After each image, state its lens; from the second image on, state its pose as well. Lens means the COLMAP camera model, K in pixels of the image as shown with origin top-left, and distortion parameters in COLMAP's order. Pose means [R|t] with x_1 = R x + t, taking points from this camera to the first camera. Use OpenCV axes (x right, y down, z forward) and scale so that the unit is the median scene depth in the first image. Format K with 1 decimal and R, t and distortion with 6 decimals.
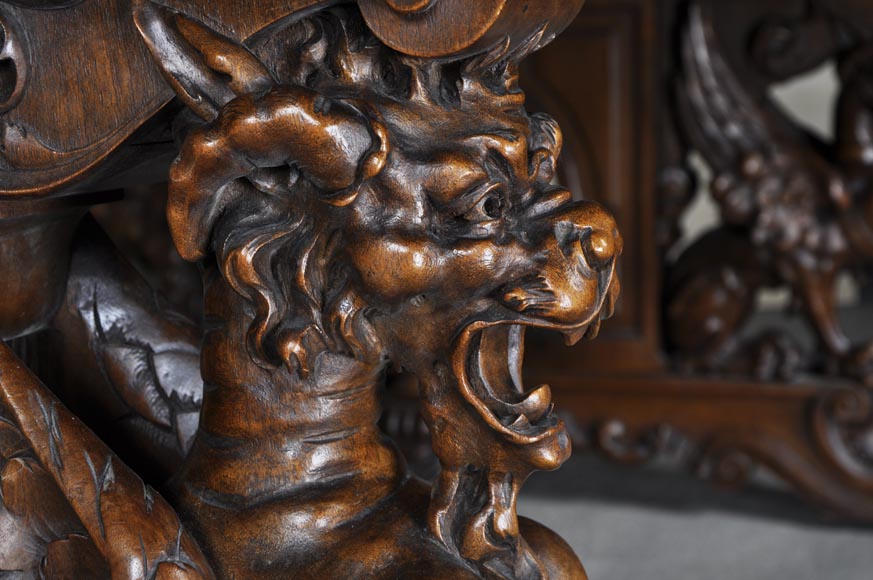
lens RADIAL K [[1837.2, 0, 433.0], [0, 1837.2, 289.9], [0, 0, 1]] dist [0.300999, 0.000000]
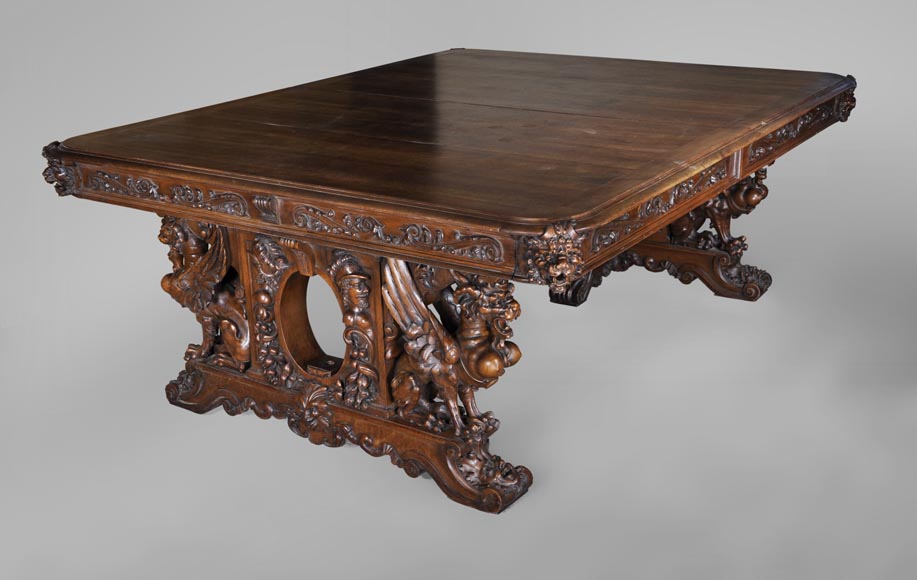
lens RADIAL K [[1164.4, 0, 461.5], [0, 1164.4, 292.1], [0, 0, 1]] dist [-0.018278, 0.000000]
pose [[0.969381, 0.082786, -0.231187, 0.878712], [-0.029952, 0.974290, 0.223298, -1.026174], [0.243730, -0.209536, 0.946937, -3.064623]]
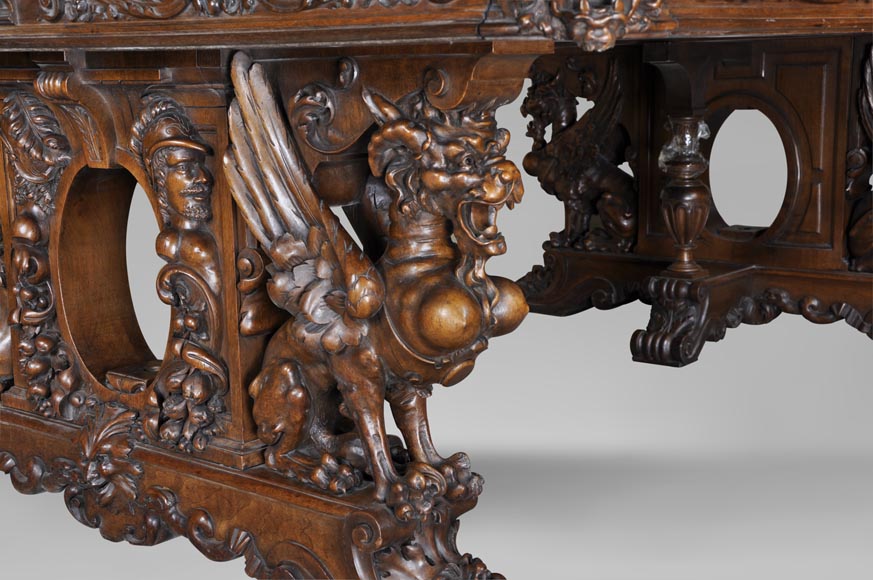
lens RADIAL K [[1315.8, 0, 432.8], [0, 1315.8, 284.4], [0, 0, 1]] dist [0.175346, 0.000000]
pose [[0.938242, 0.061262, -0.340512, 0.686348], [-0.046058, 0.997555, 0.052563, 0.040900], [0.342899, -0.033633, 0.938770, -0.960748]]
